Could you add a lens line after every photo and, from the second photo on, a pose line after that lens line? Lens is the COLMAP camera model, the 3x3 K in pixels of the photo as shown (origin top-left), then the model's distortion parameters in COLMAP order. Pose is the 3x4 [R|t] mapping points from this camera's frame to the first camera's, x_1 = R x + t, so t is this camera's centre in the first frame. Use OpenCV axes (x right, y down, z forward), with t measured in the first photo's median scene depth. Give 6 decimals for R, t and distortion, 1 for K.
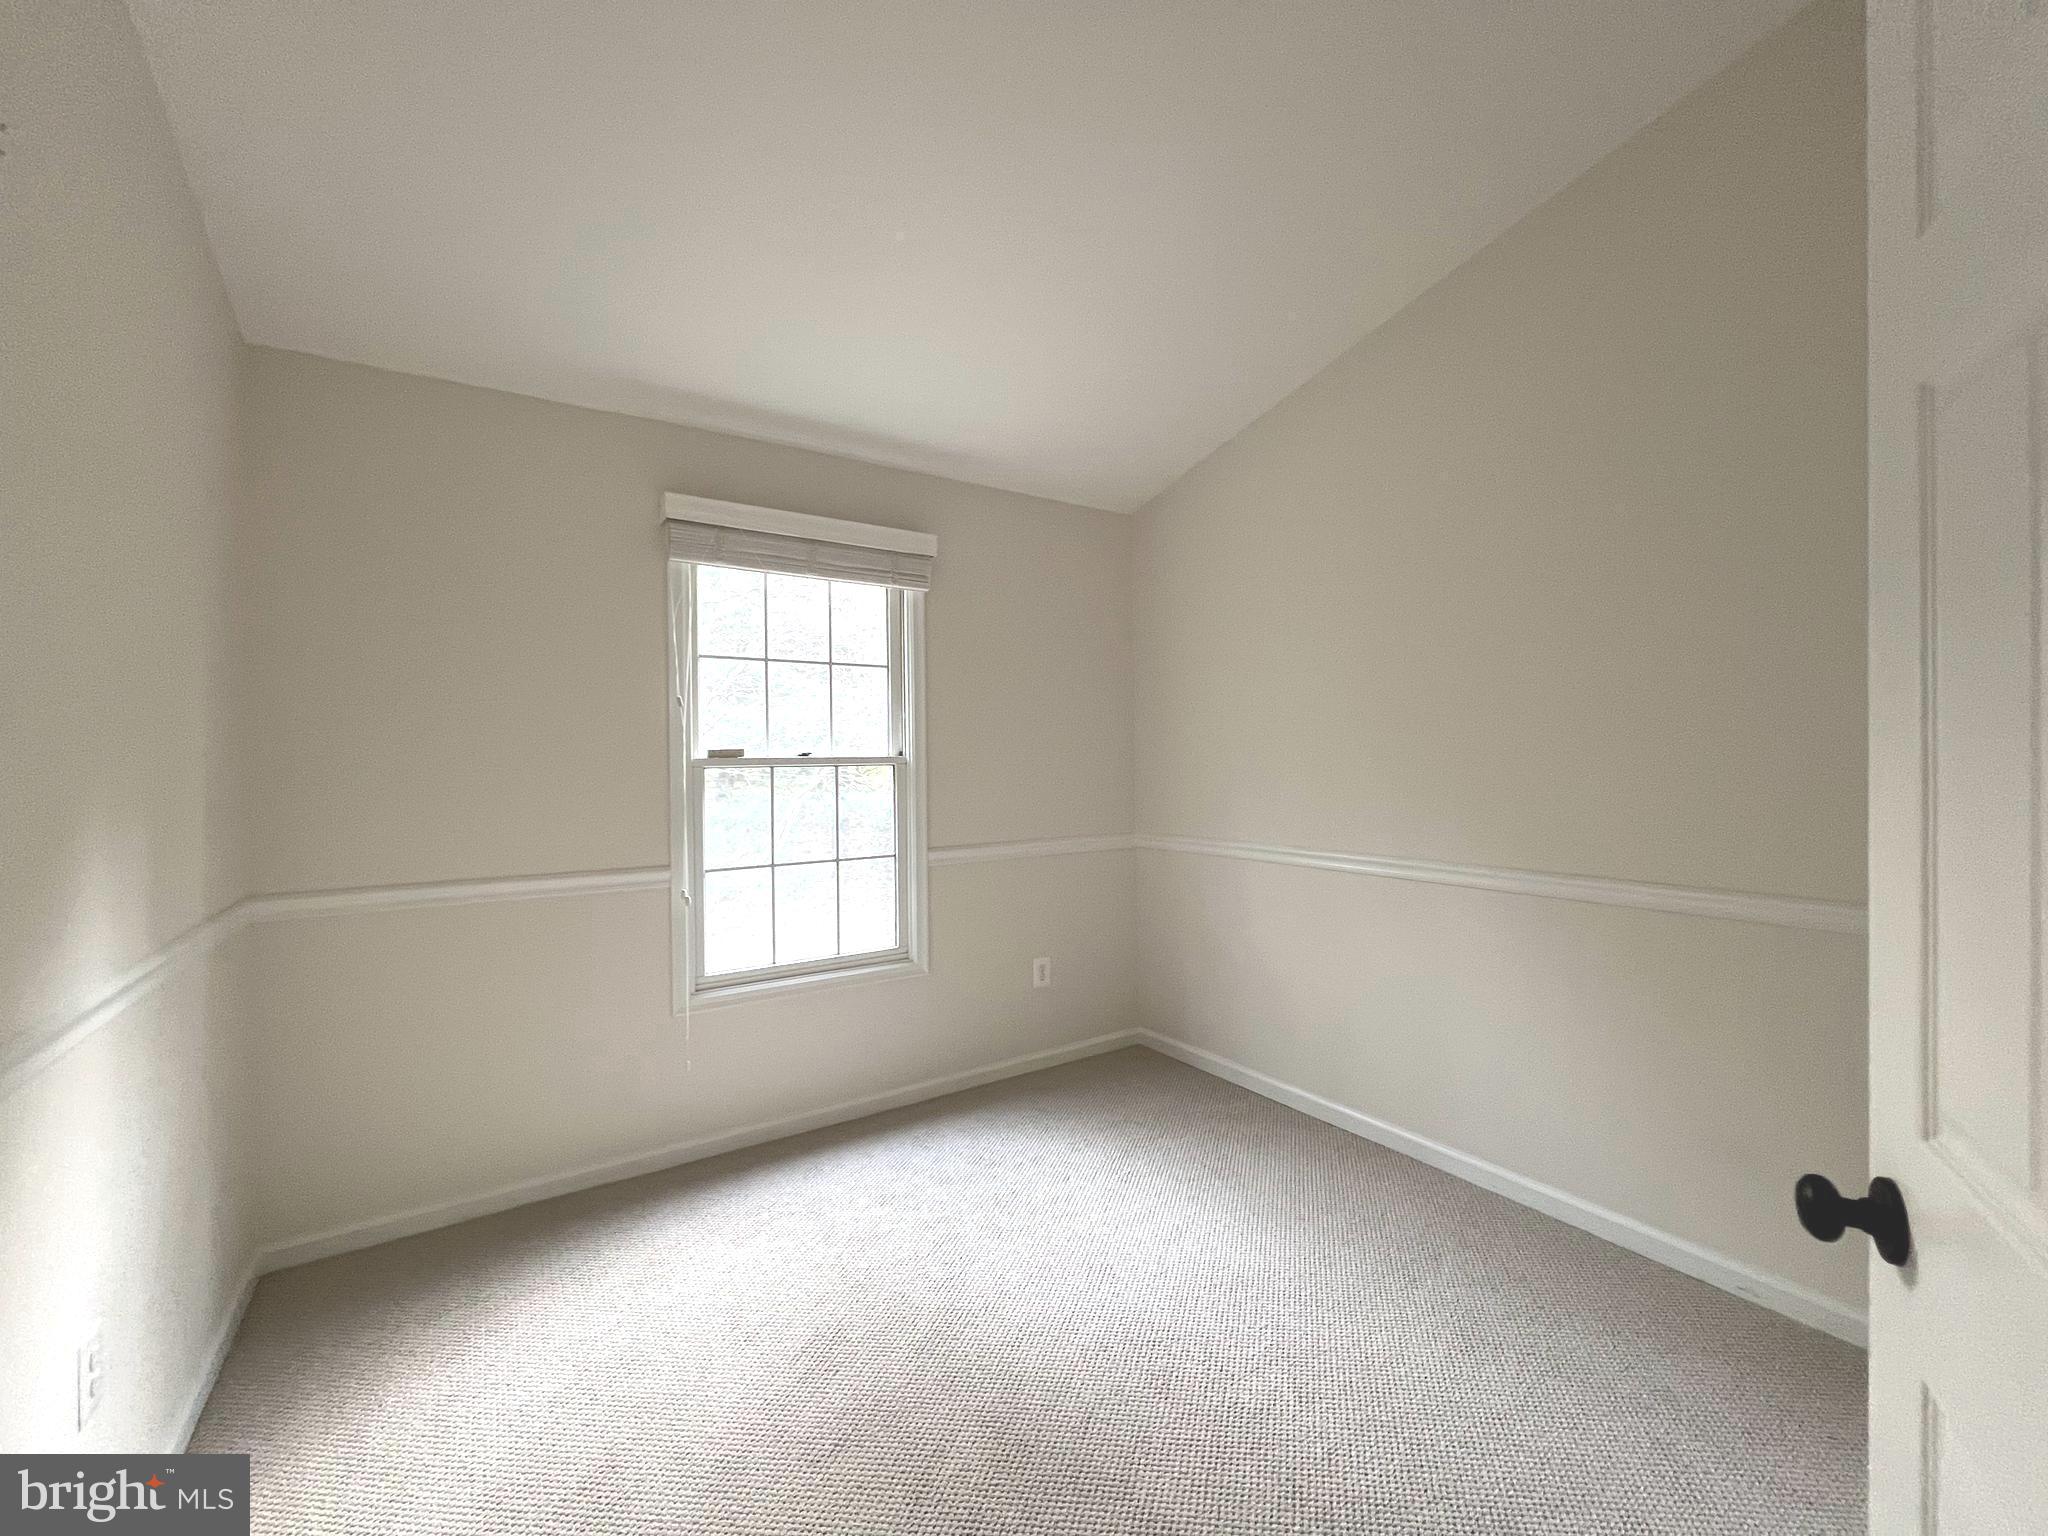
lens RADIAL K [[816.0, 0, 1016.4], [0, 816.0, 763.0], [0, 0, 1]] dist [-0.001622, 0.000031]
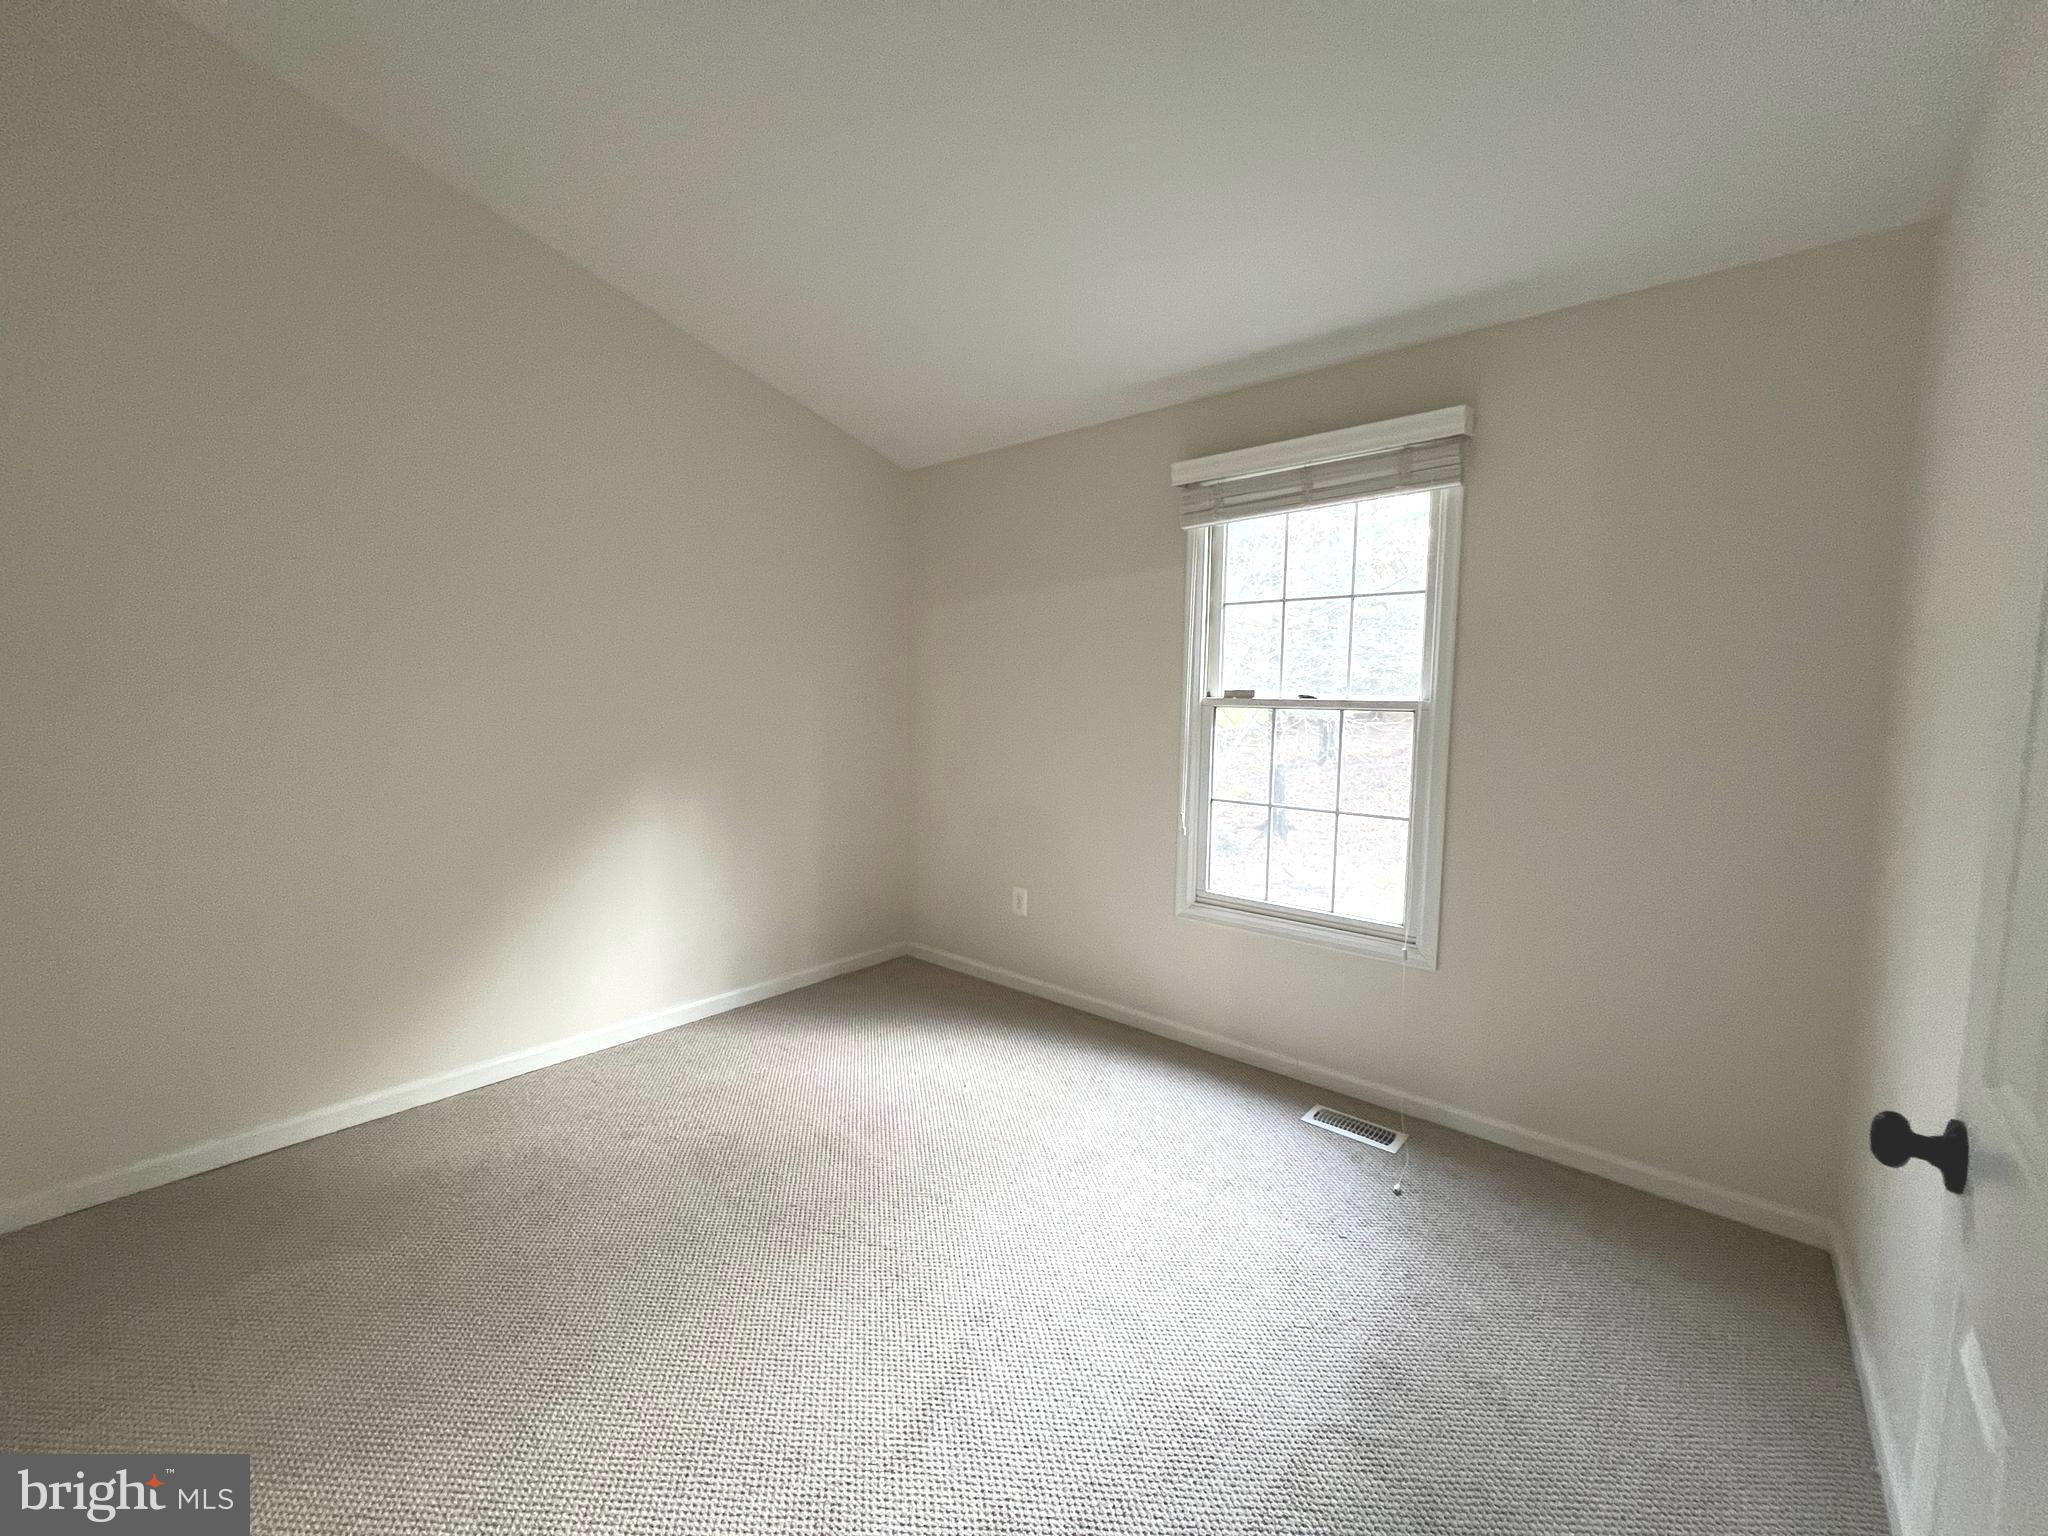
lens RADIAL K [[814.2, 0, 1023.8], [0, 814.2, 761.3], [0, 0, 1]] dist [-0.002714, 0.000409]
pose [[0.289964, 0.087592, -0.953021, 0.572794], [-0.029642, 0.996147, 0.082537, -0.003609], [0.956578, 0.004317, 0.291444, 0.409881]]
